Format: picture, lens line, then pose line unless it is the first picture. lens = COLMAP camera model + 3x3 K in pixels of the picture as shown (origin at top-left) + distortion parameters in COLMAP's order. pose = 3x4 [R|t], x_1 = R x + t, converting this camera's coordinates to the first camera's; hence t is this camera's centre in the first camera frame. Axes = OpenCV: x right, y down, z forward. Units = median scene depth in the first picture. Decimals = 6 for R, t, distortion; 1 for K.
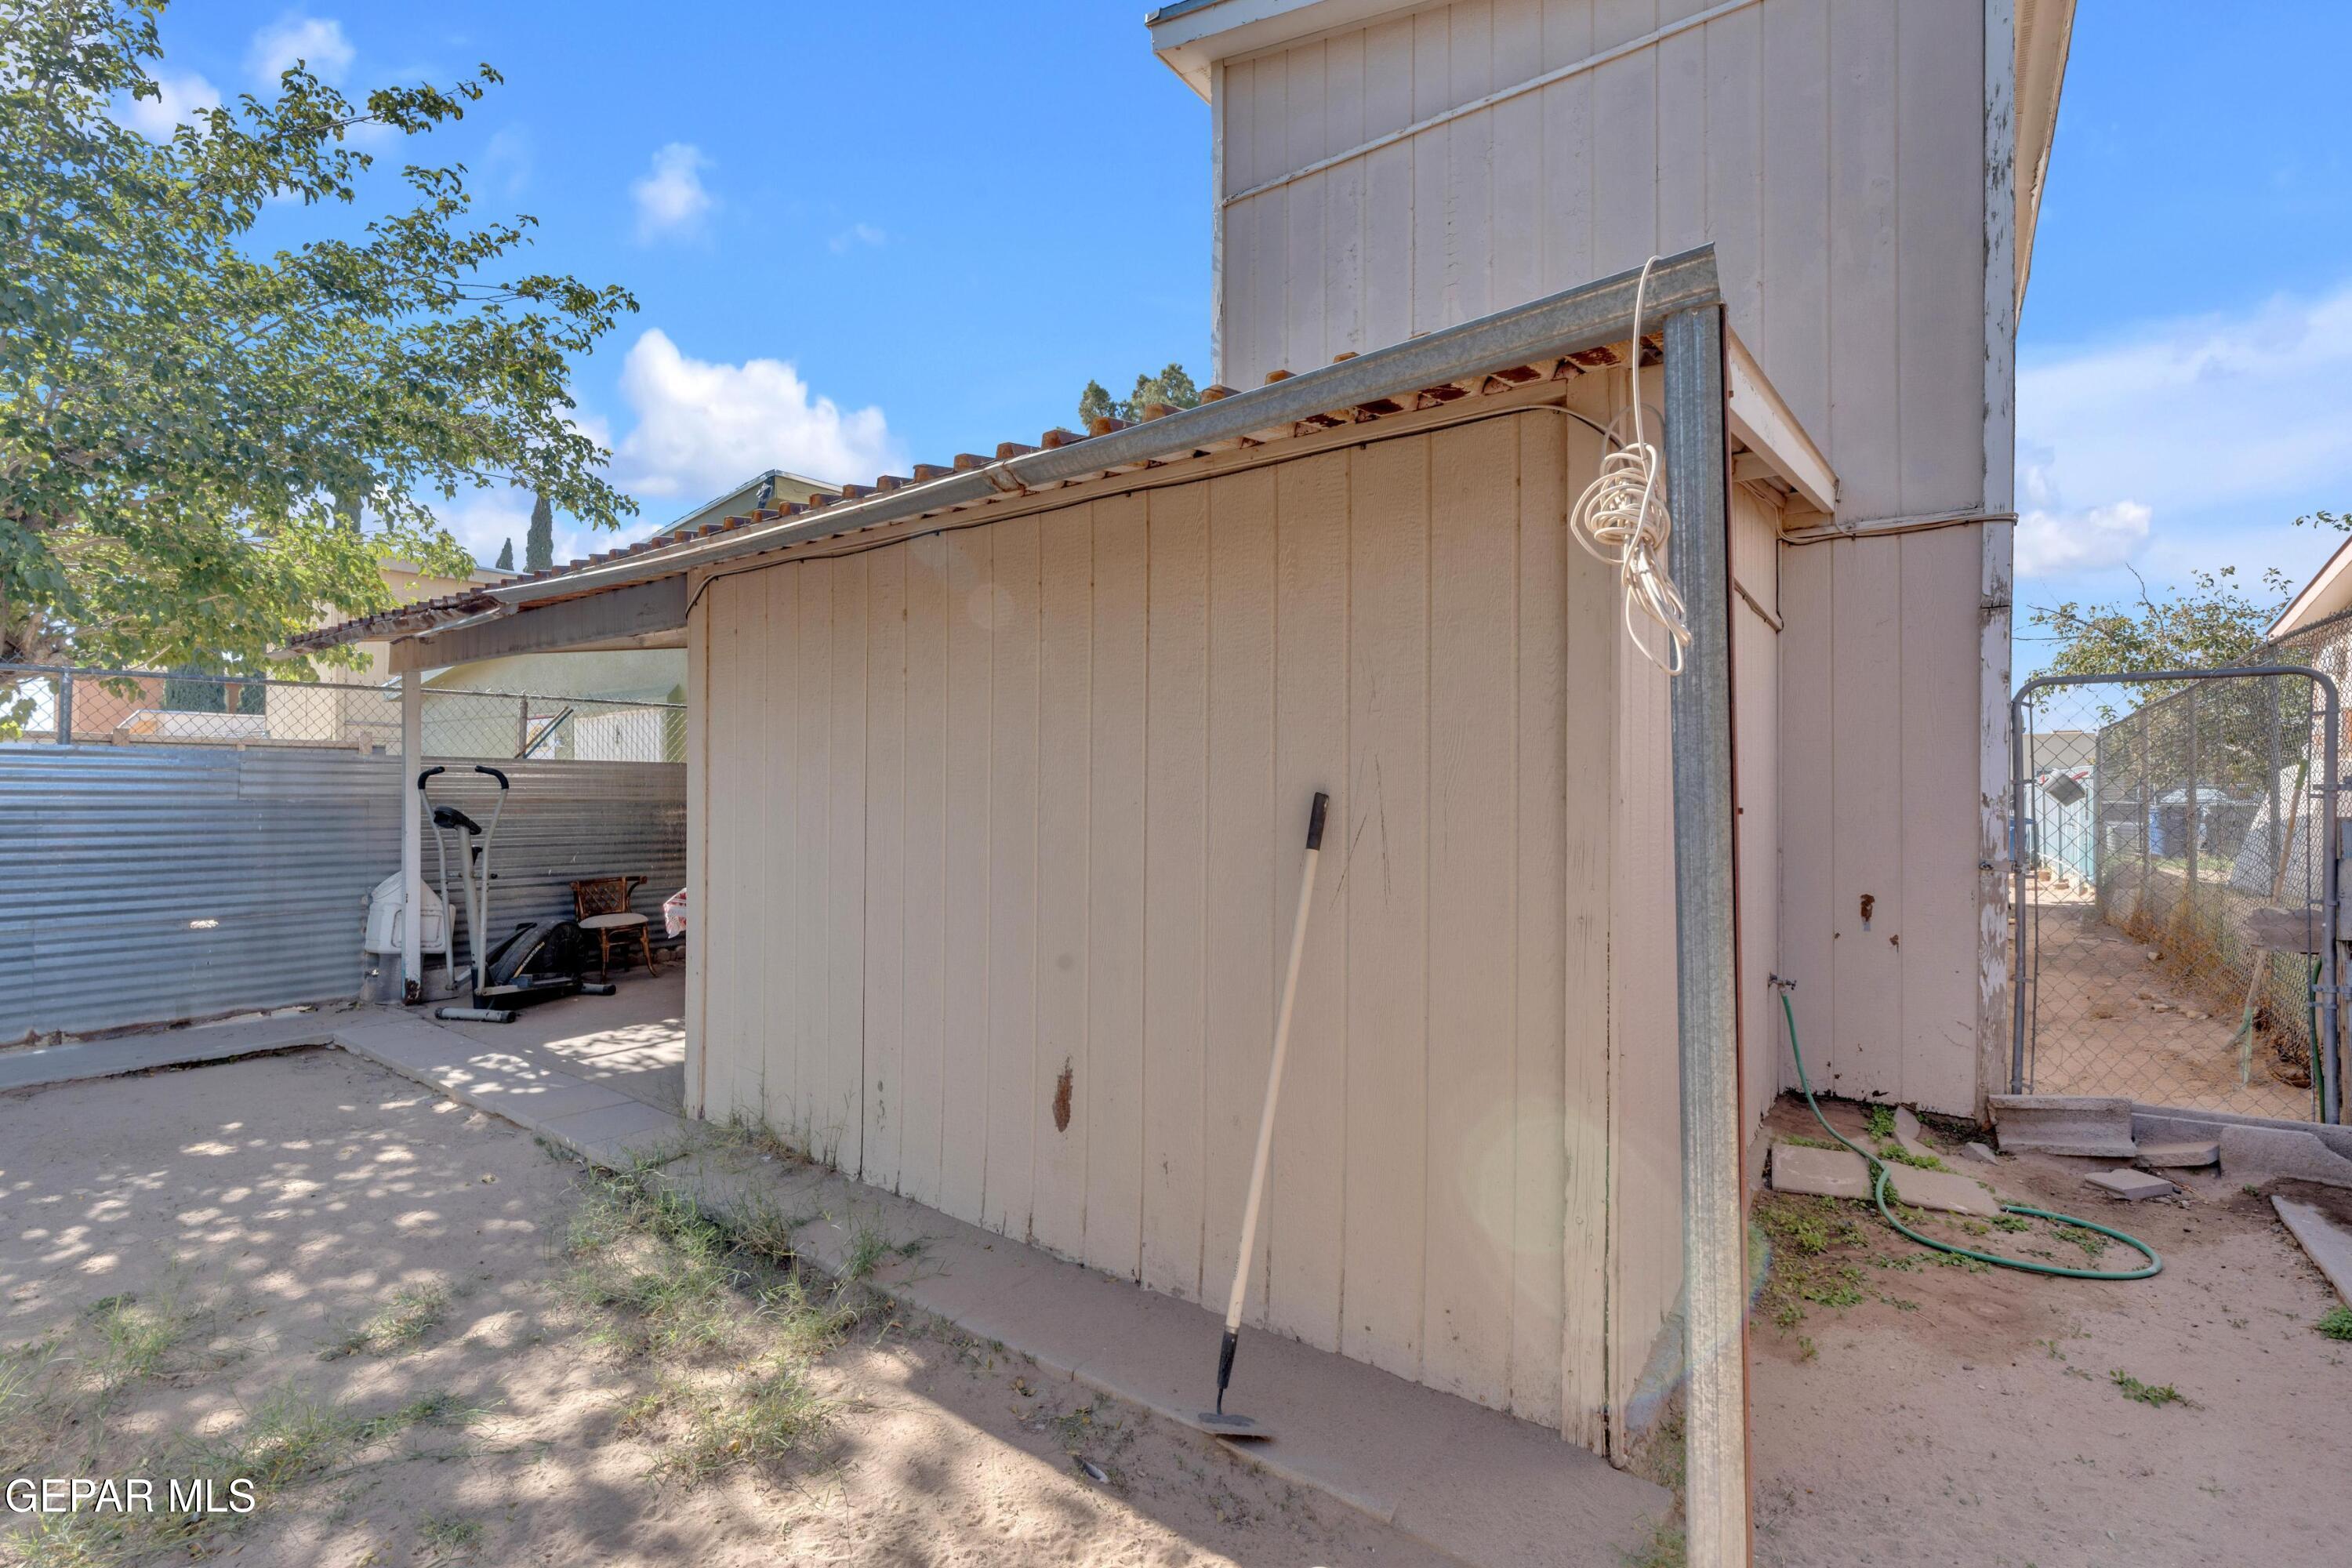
lens RADIAL K [[1029.1, 0, 1176.0], [0, 1029.1, 784.0], [0, 0, 1]] dist [0.001835, -0.004559]
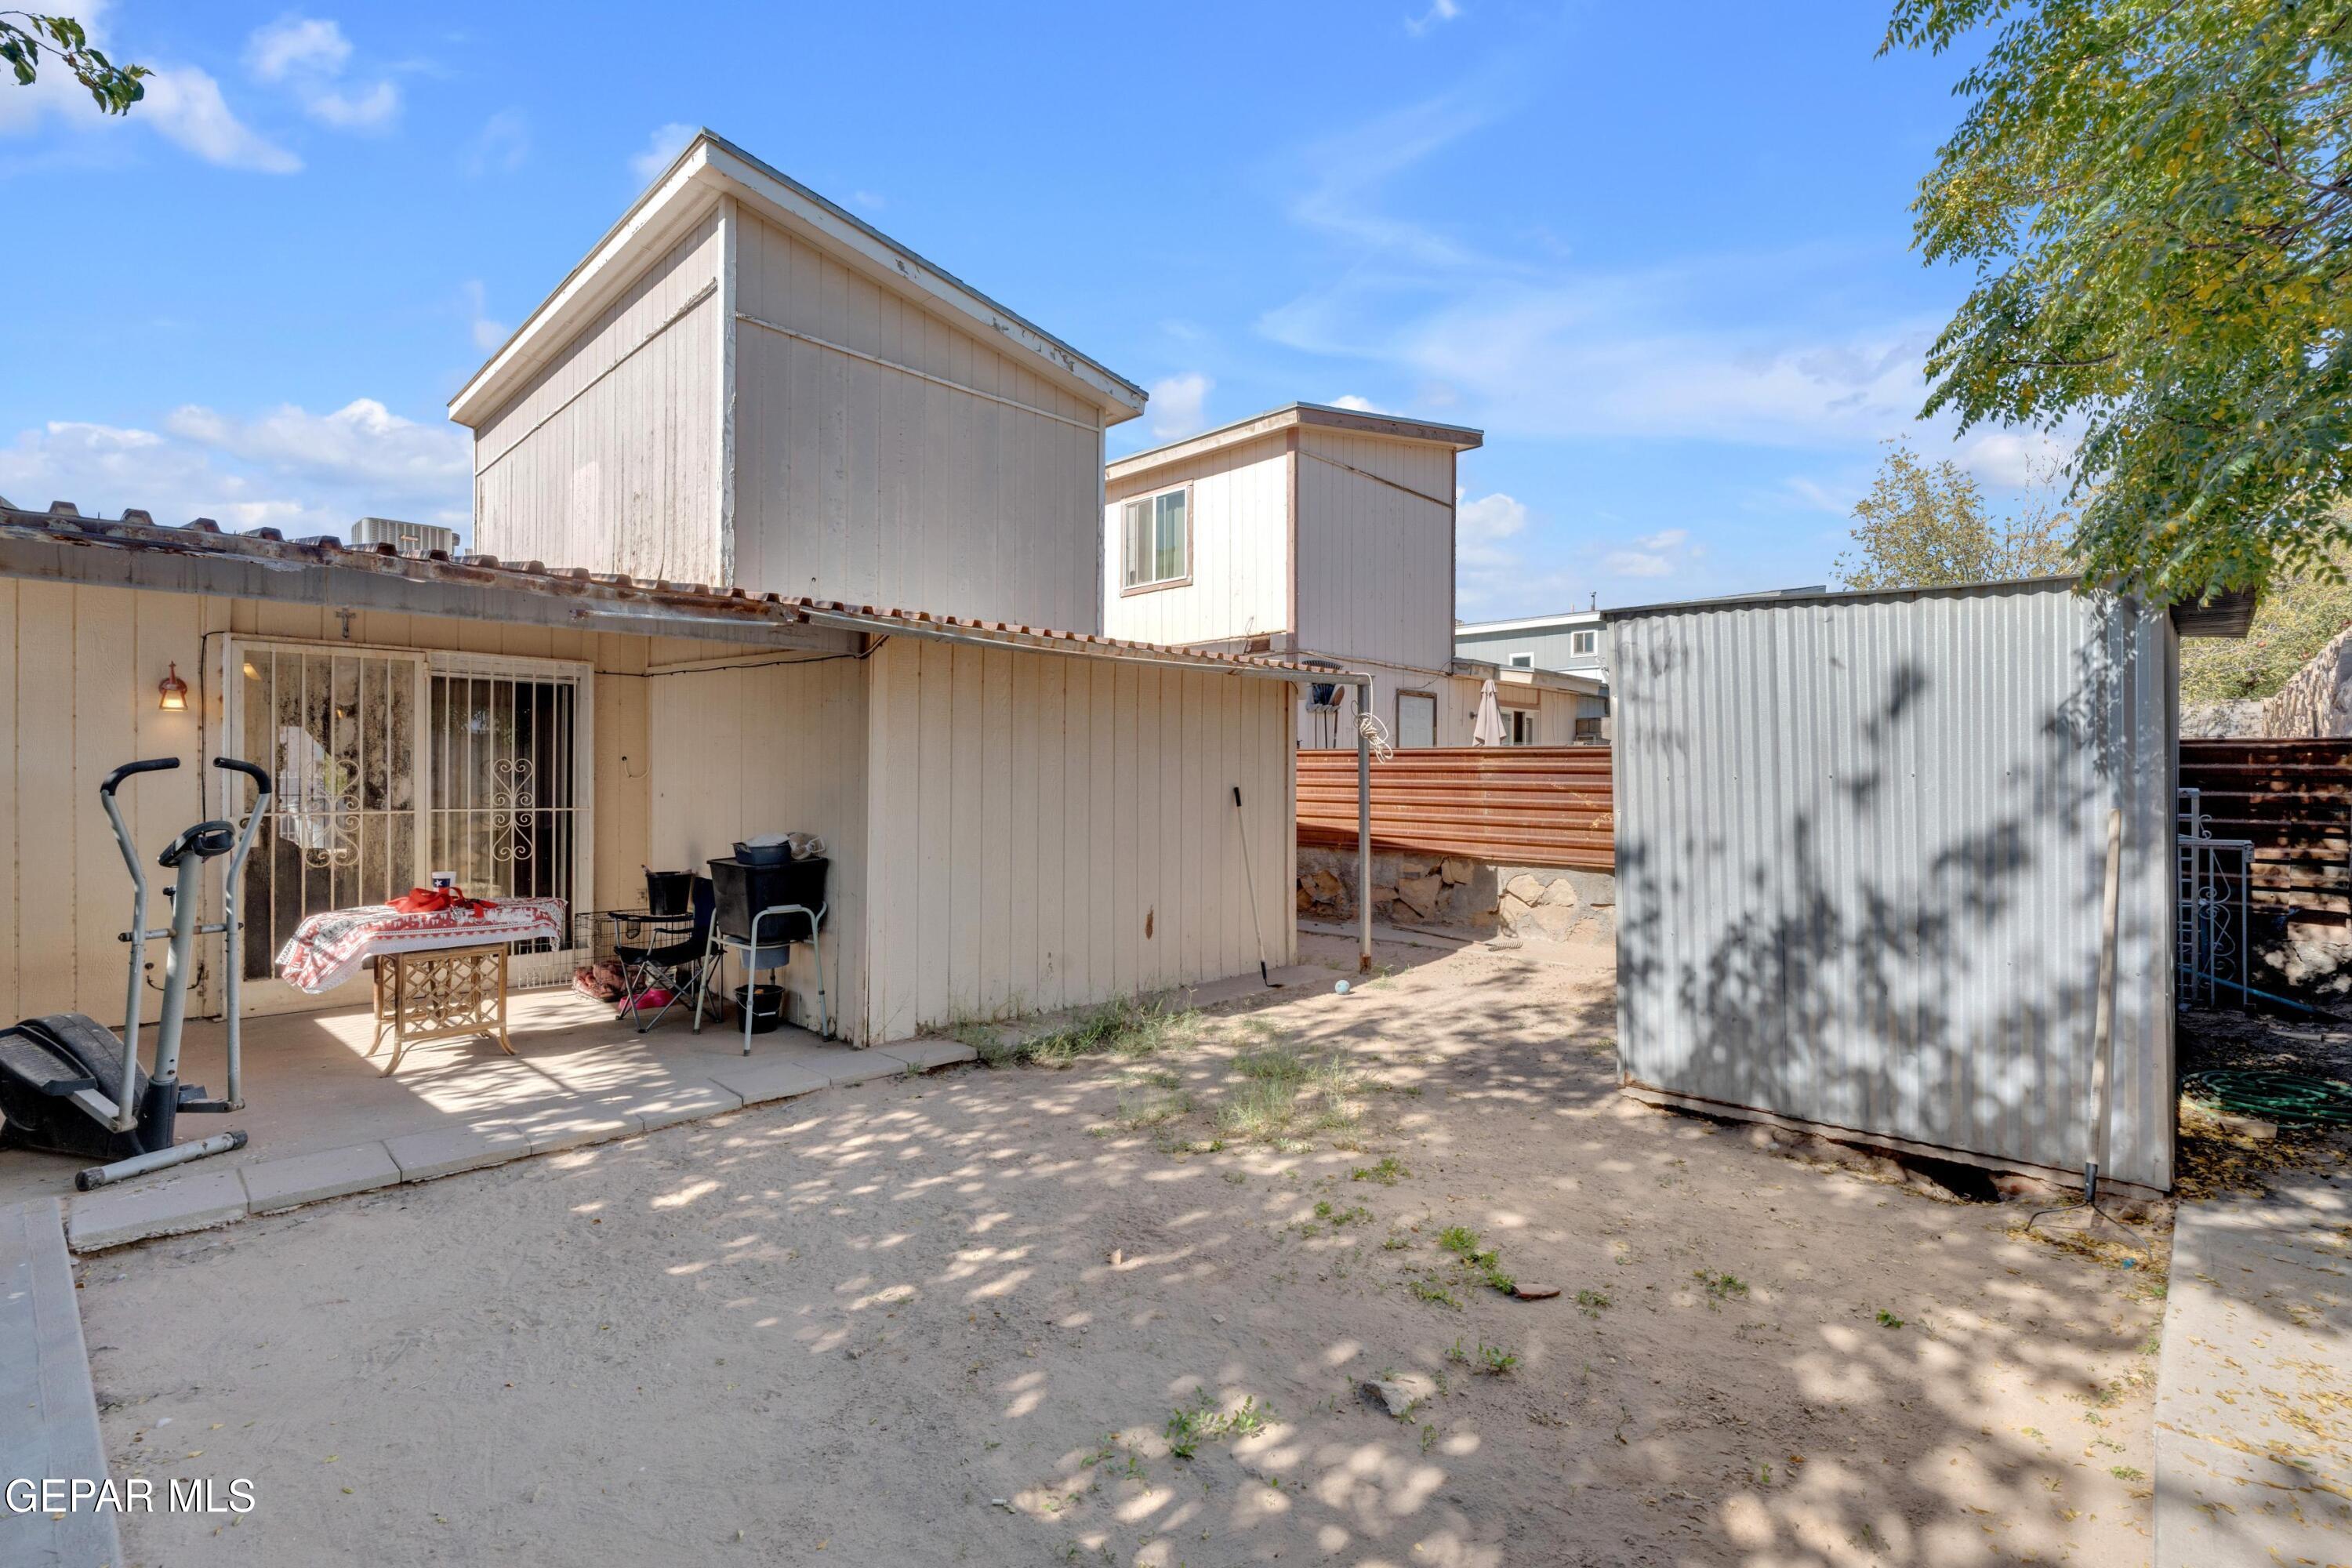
lens RADIAL K [[1049.8, 0, 1166.8], [0, 1049.8, 778.5], [0, 0, 1]] dist [-0.001884, 0.000887]
pose [[0.154097, -0.000121, 0.988056, -1.746025], [-0.001900, 0.999998, 0.000419, -0.007702], [-0.988054, -0.001942, 0.154097, 0.440571]]
